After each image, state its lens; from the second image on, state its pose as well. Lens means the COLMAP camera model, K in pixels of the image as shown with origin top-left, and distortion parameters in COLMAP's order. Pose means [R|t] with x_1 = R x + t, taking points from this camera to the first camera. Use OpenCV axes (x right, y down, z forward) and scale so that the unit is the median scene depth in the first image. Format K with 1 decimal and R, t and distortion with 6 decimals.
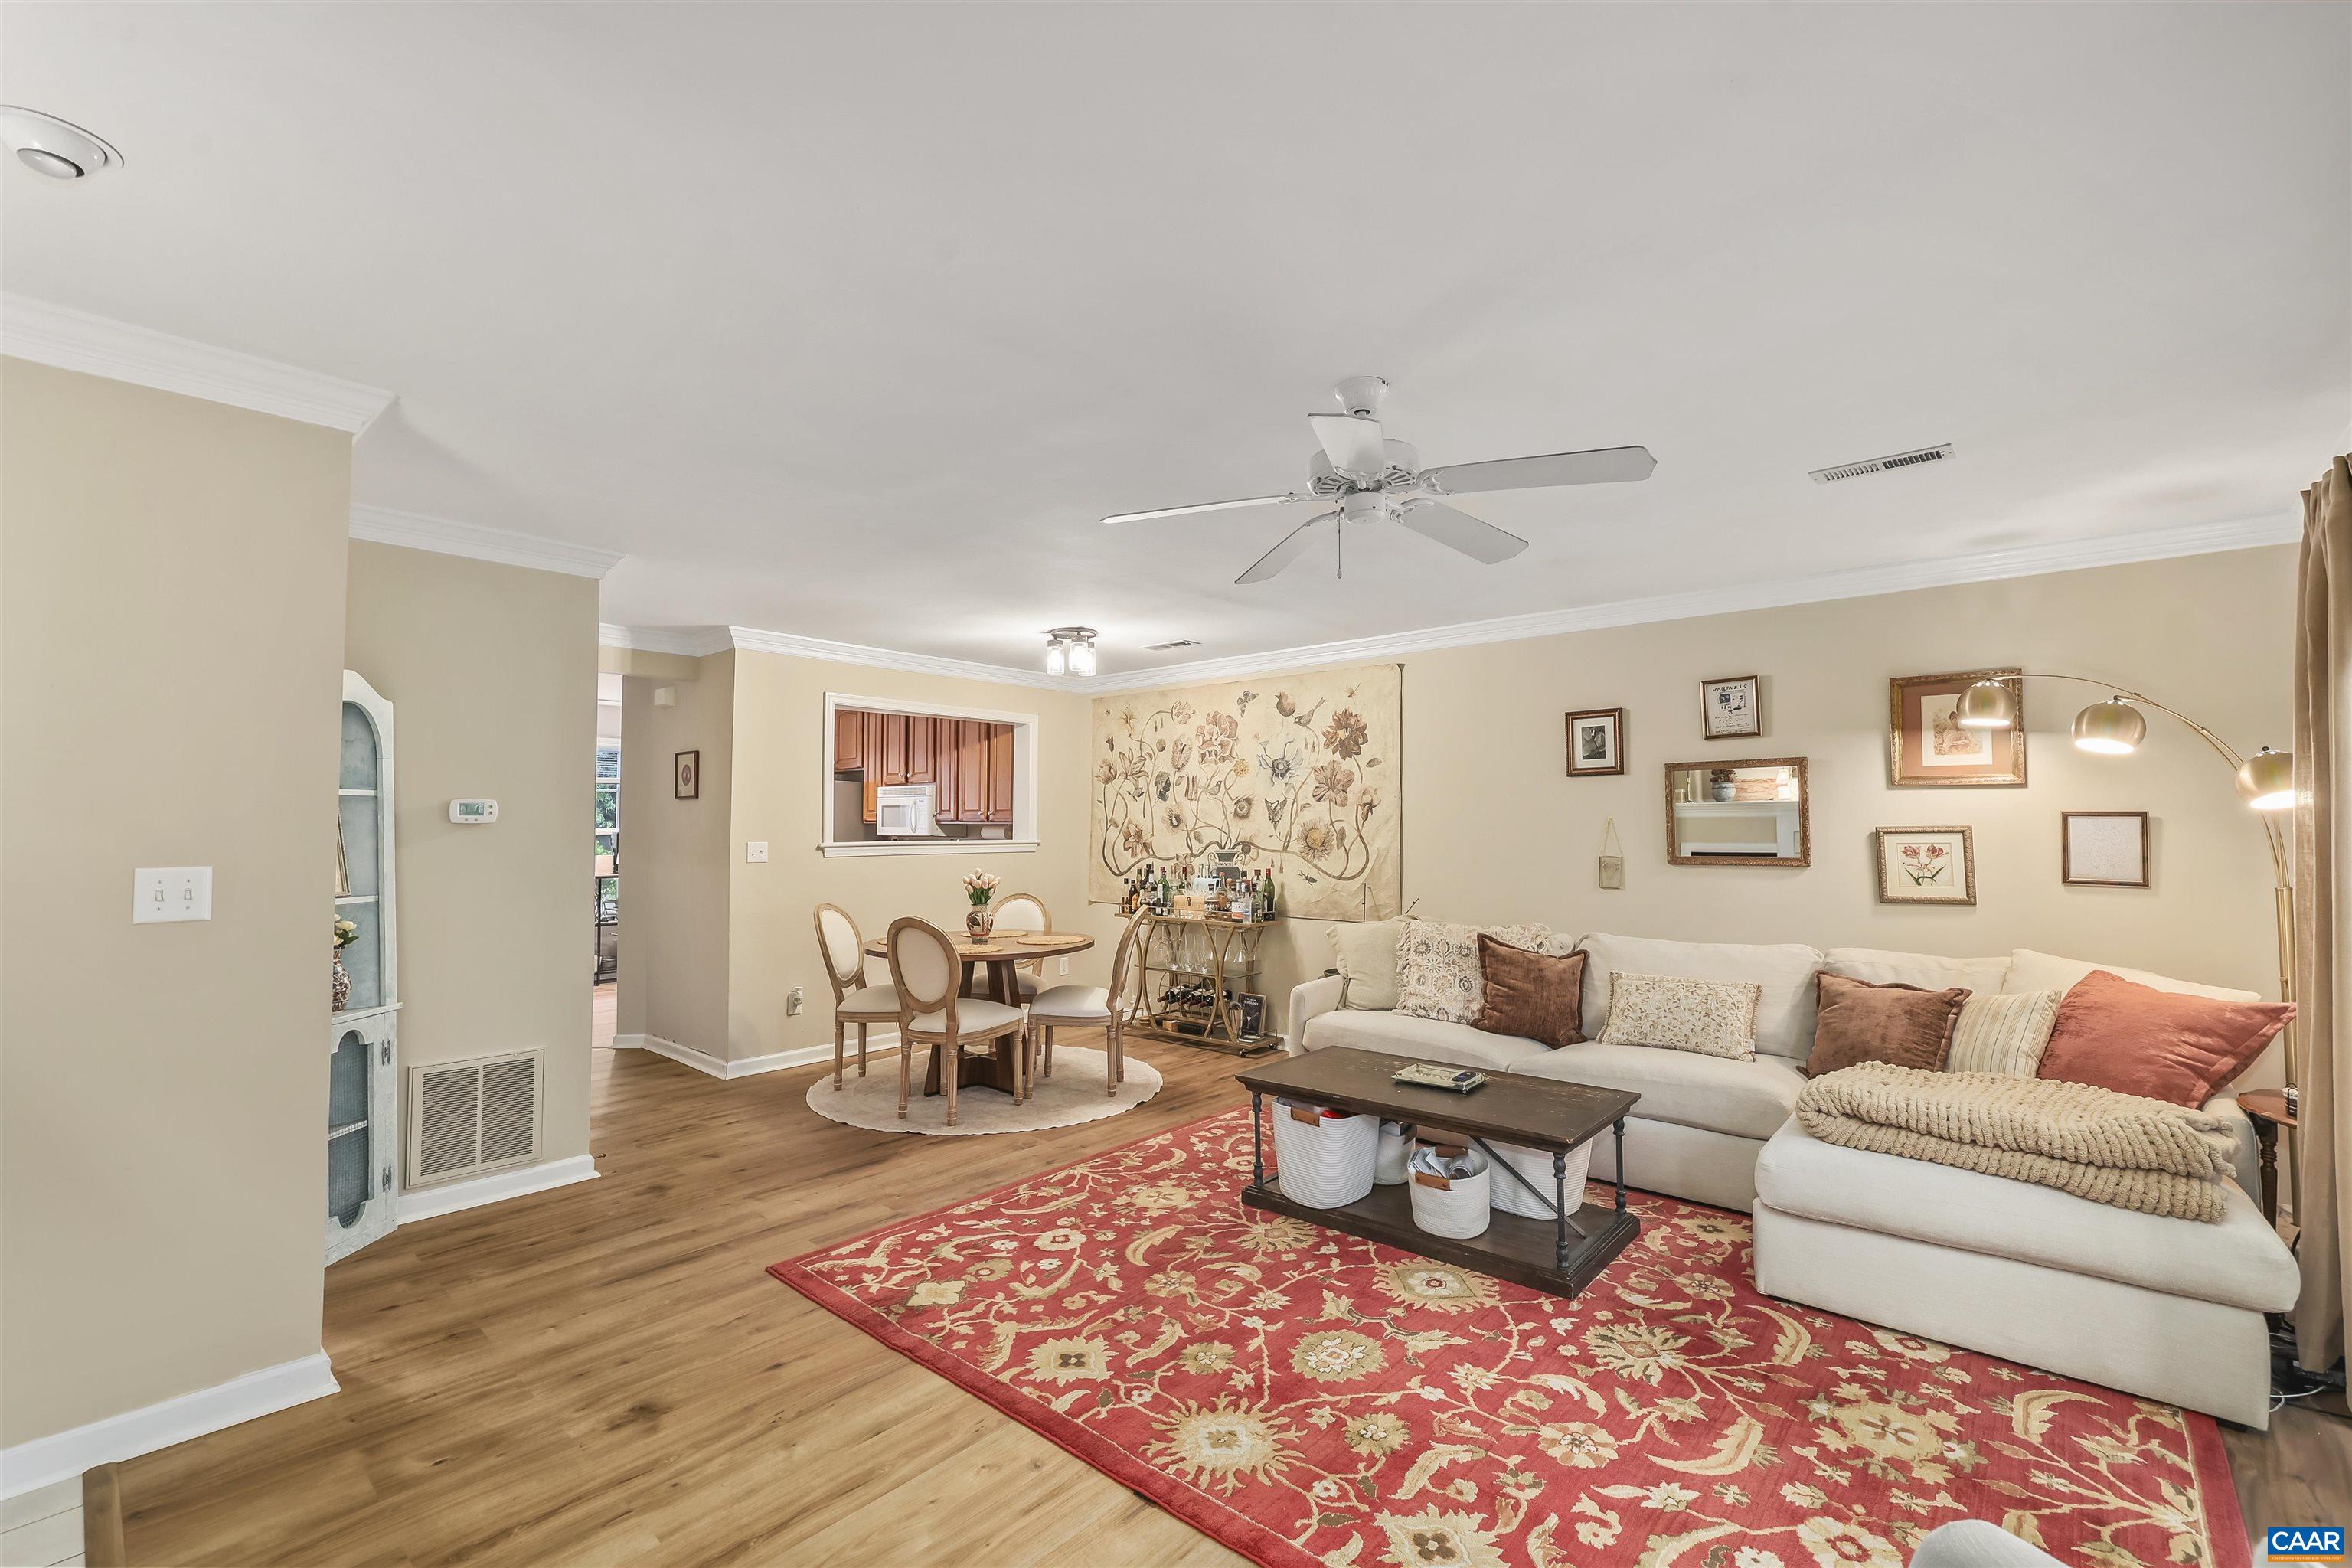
lens RADIAL K [[980.8, 0, 1160.9], [0, 980.8, 781.7], [0, 0, 1]] dist [0.001917, 0.000454]
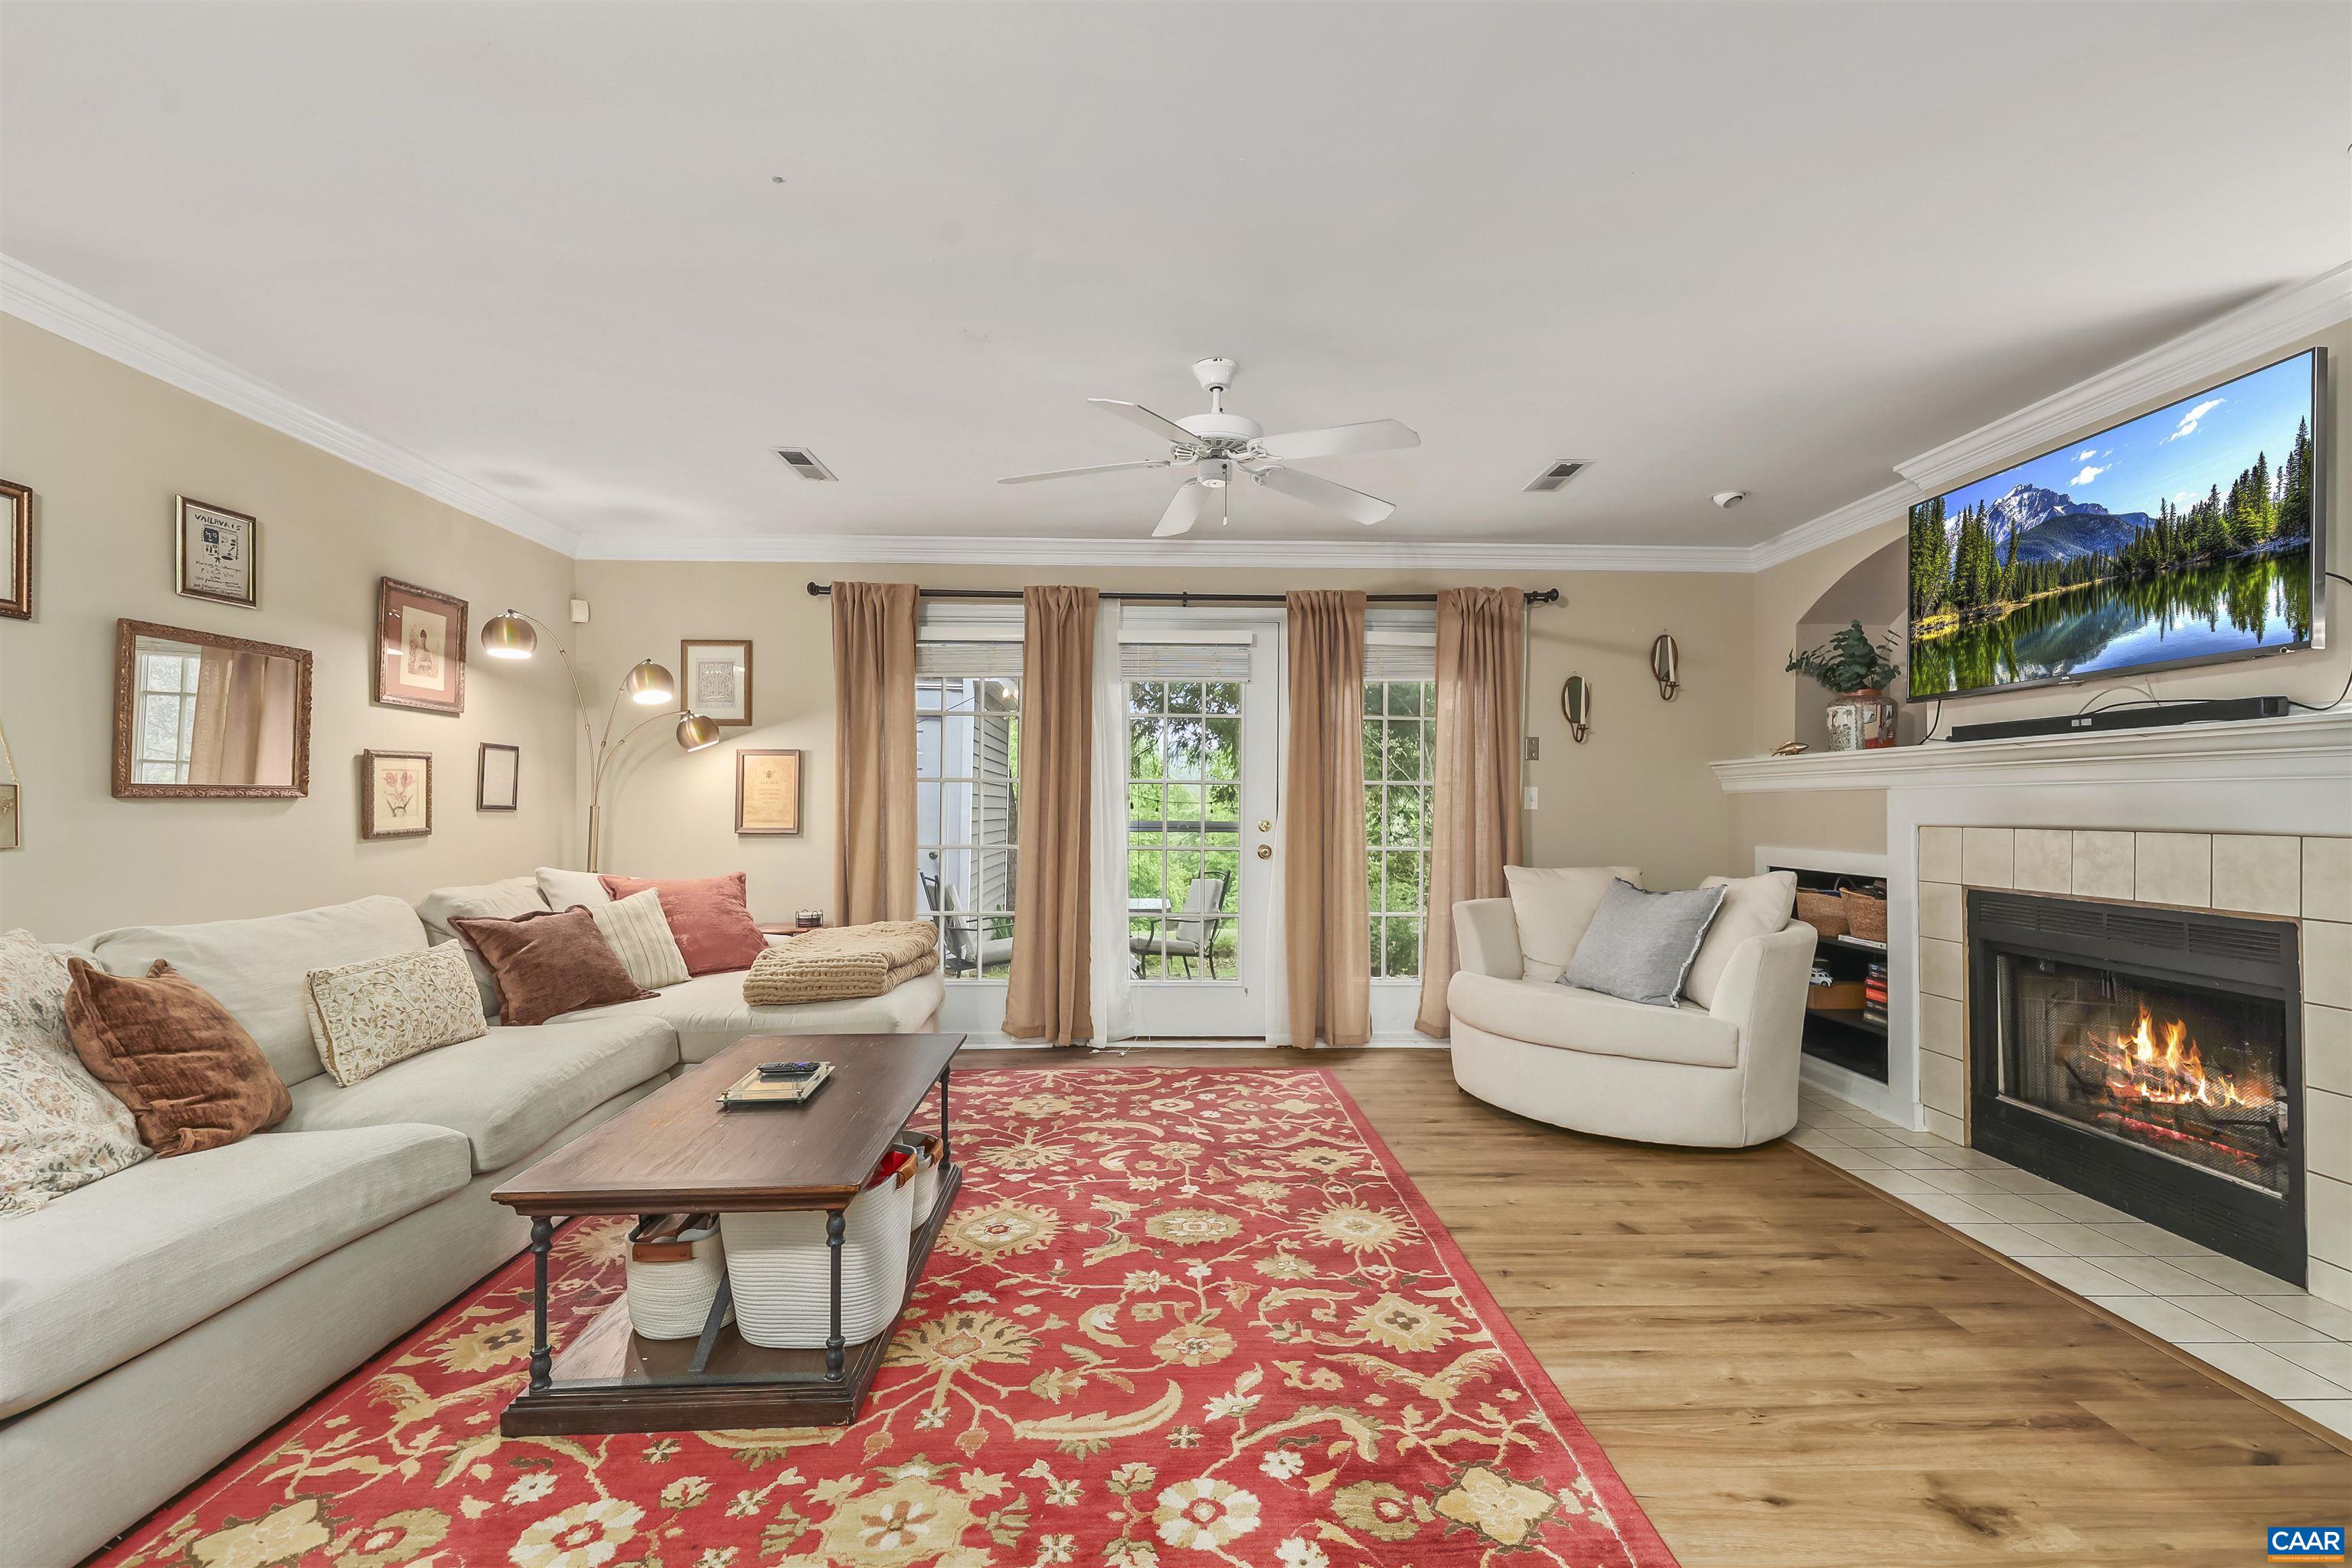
lens RADIAL K [[980.8, 0, 1190.8], [0, 980.8, 794.1], [0, 0, 1]] dist [0.001917, 0.000454]
pose [[-0.700543, 0.005735, 0.713587, -0.289033], [-0.039003, 0.998165, -0.046312, 0.076906], [-0.712544, -0.060276, -0.699034, 0.868726]]
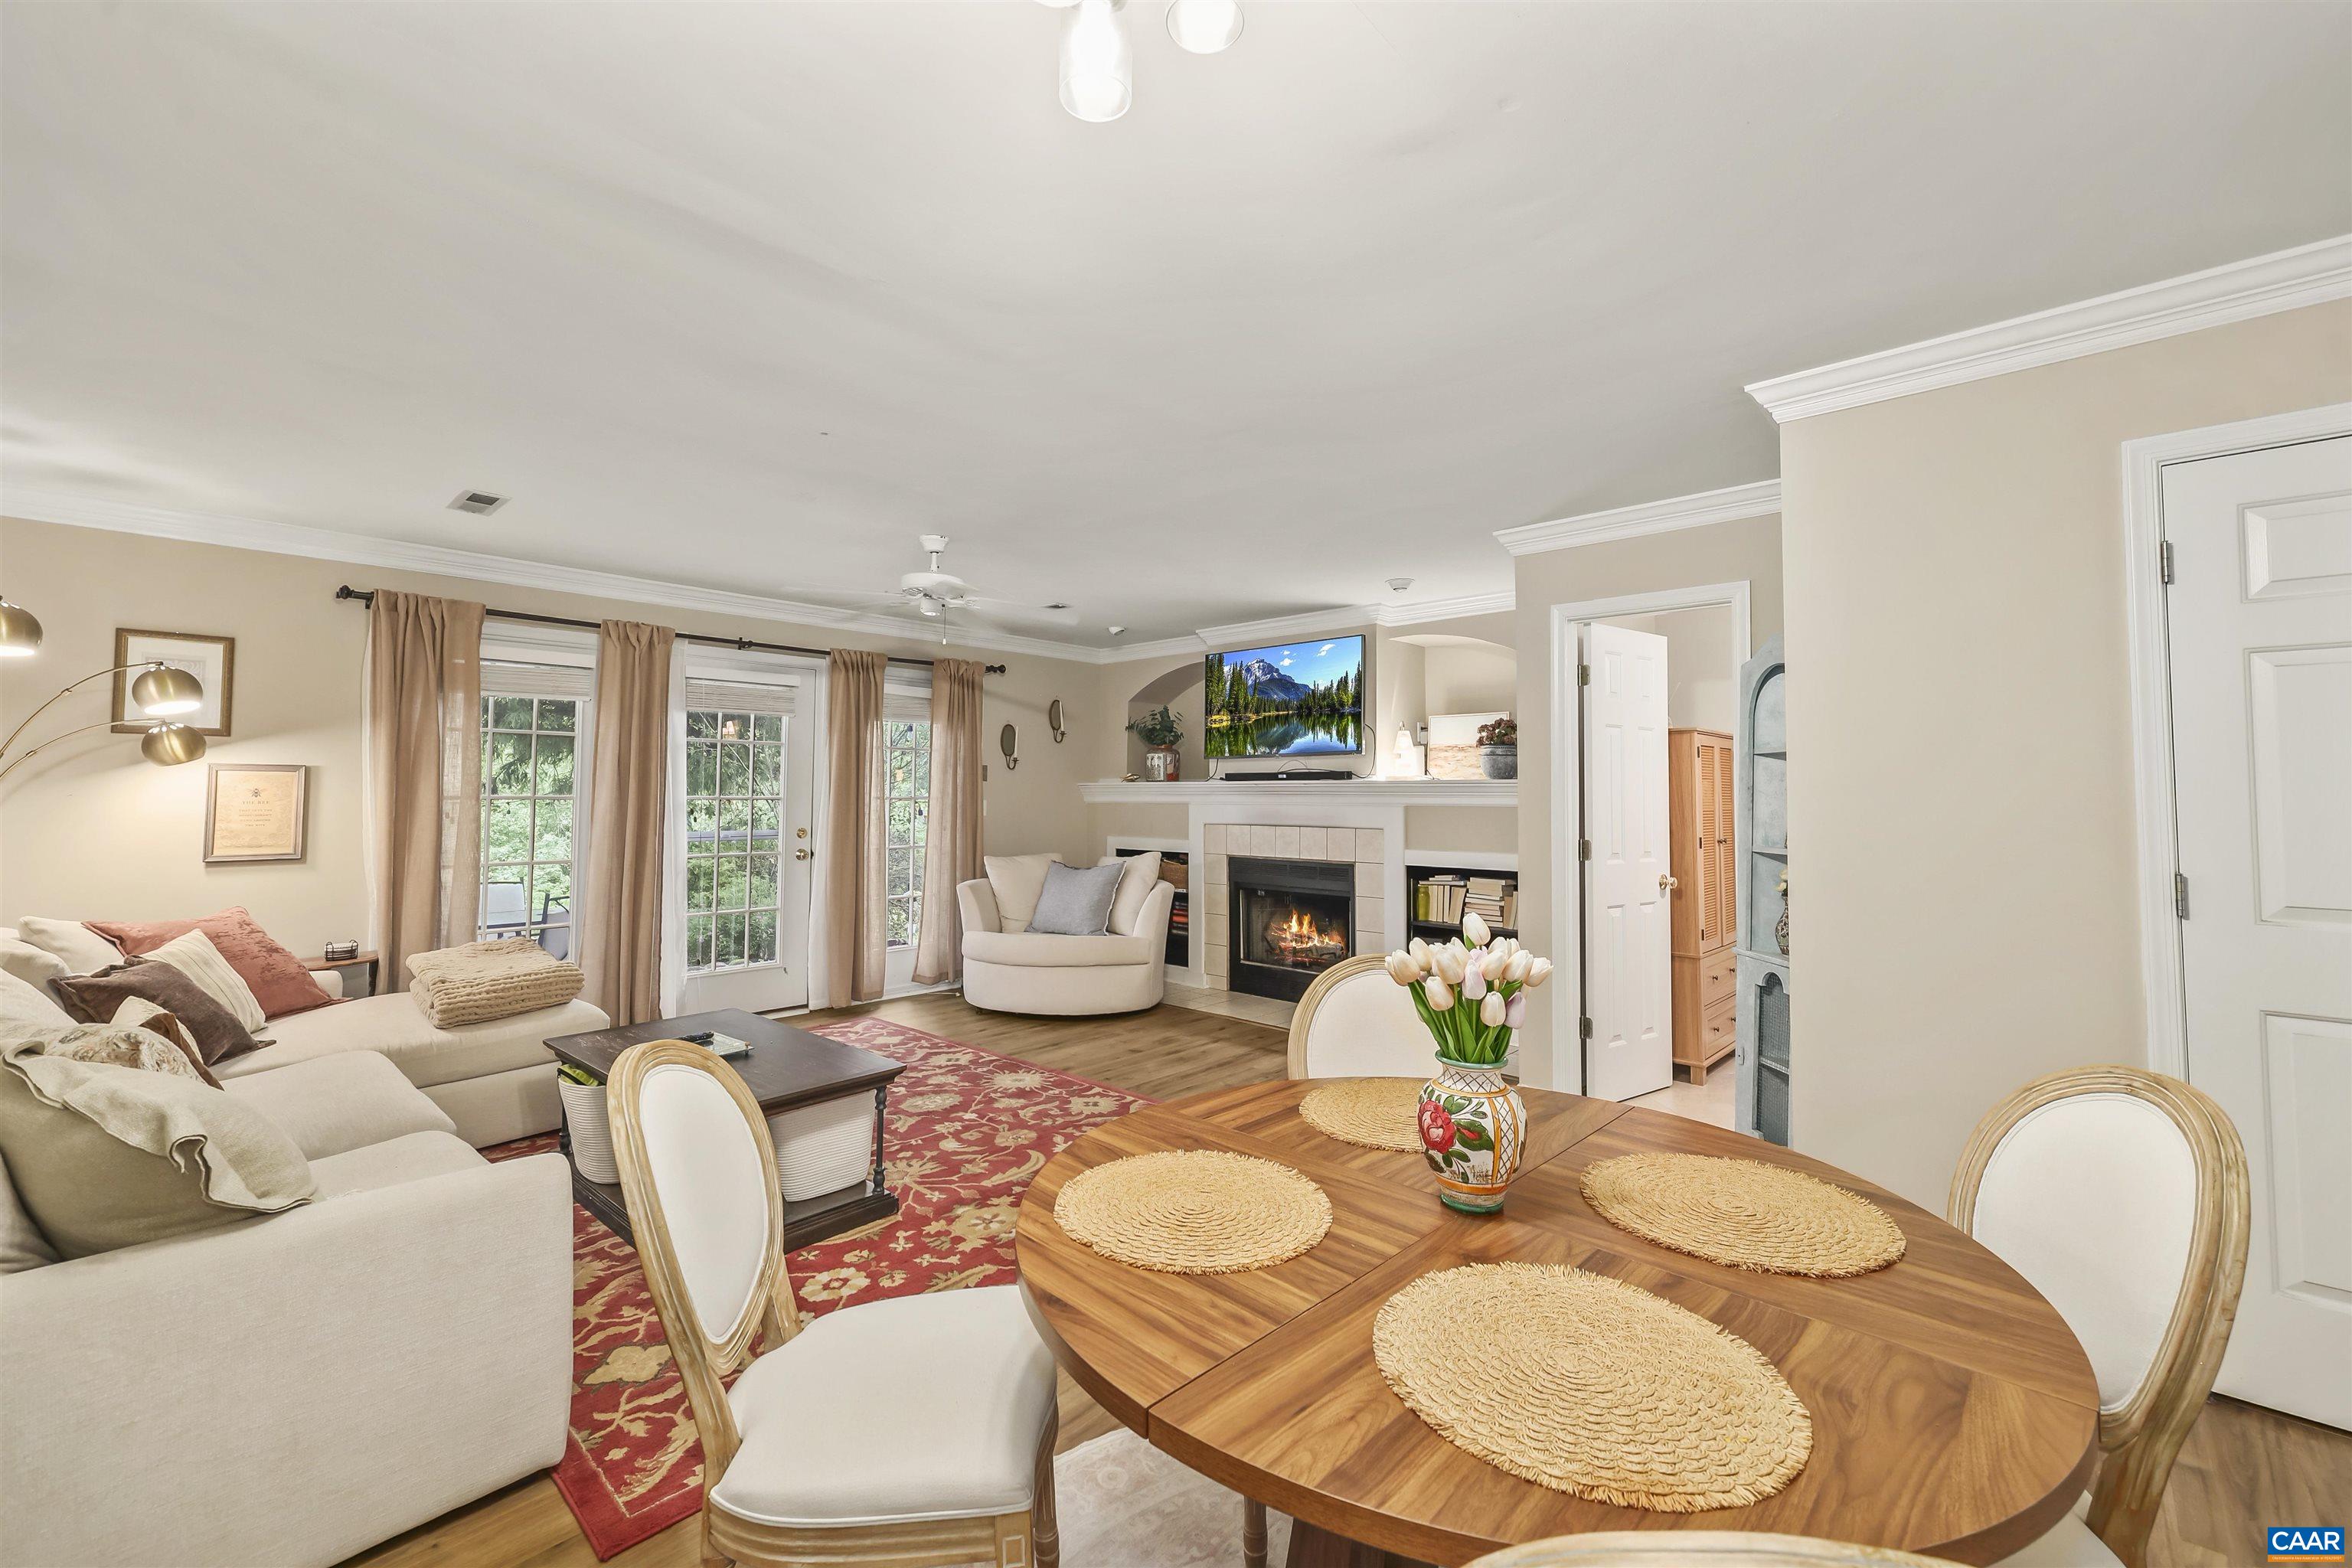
lens RADIAL K [[980.8, 0, 1173.4], [0, 980.8, 750.0], [0, 0, 1]] dist [0.001917, 0.000454]
pose [[-0.999999, -0.001423, -0.000072, -0.110598], [-0.001410, 0.995614, -0.093550, 0.070918], [0.000205, -0.093550, -0.995615, 1.315700]]
